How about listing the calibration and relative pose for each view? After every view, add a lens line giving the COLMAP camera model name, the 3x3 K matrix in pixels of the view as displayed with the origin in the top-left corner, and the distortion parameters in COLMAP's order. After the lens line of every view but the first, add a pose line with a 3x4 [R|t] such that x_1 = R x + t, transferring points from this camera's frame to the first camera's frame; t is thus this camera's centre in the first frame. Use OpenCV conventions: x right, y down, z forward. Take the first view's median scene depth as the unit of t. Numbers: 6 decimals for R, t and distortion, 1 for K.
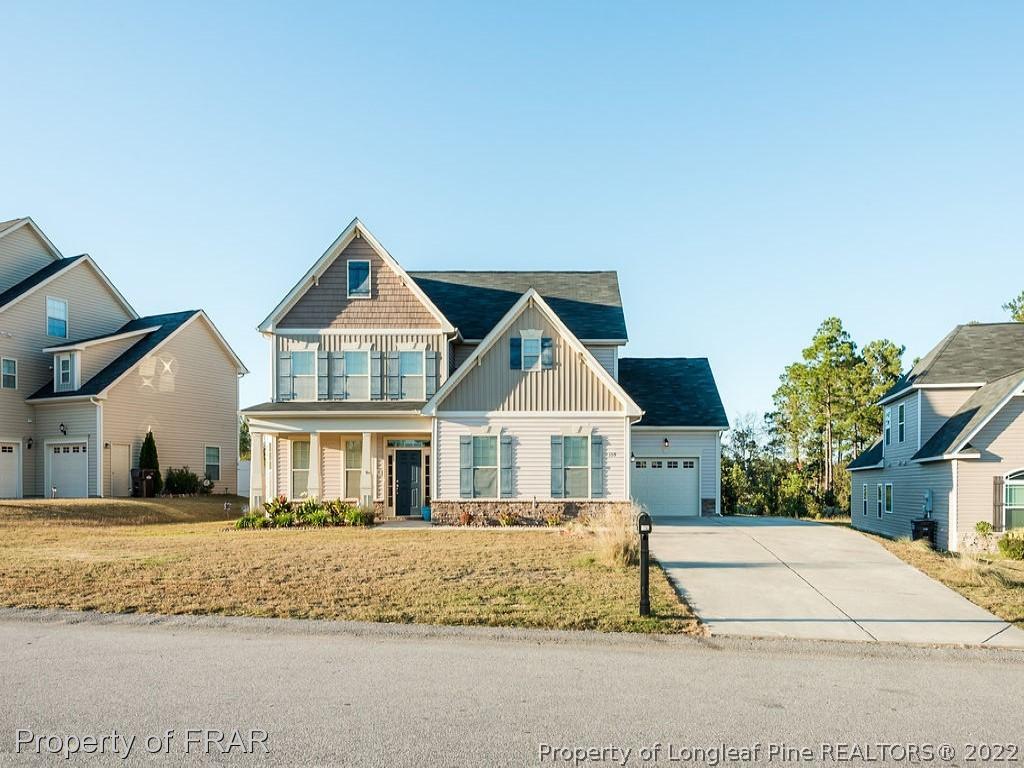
lens RADIAL K [[709.8, 0, 511.4], [0, 709.8, 387.5], [0, 0, 1]] dist [0.029585, 0.001716]
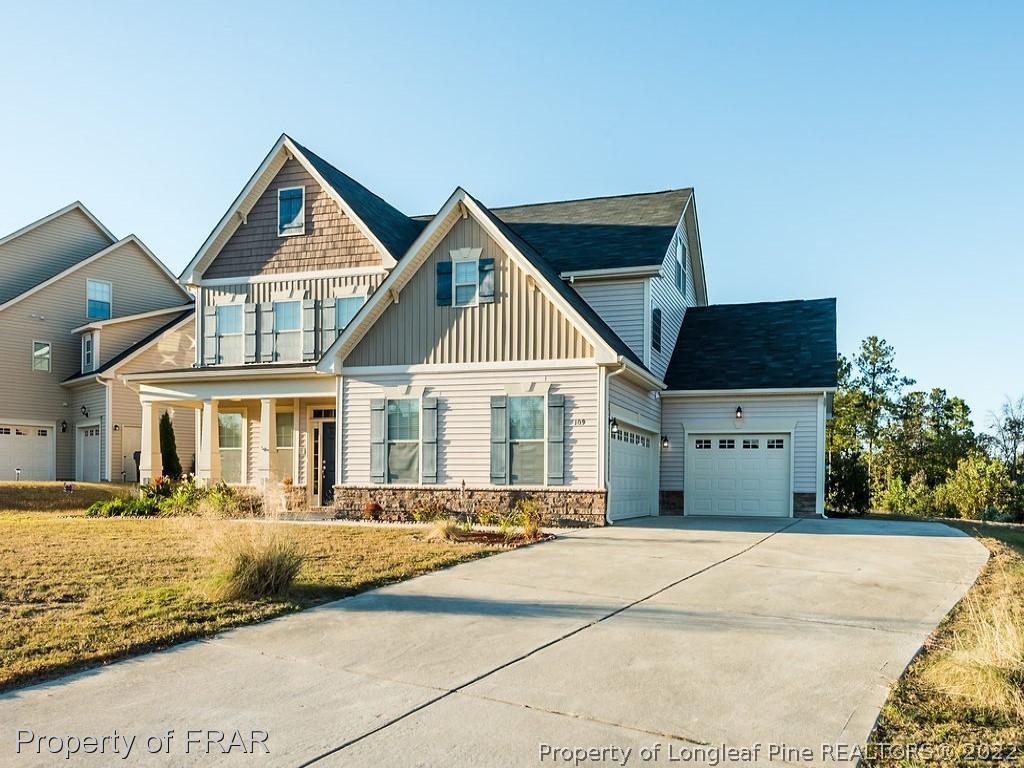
lens RADIAL K [[709.8, 0, 526.1], [0, 709.8, 404.4], [0, 0, 1]] dist [0.029585, 0.001716]
pose [[0.950232, -0.024989, -0.310539, 0.288715], [0.032317, 0.999307, 0.018474, 0.060227], [0.309862, -0.027591, 0.950381, 0.321237]]
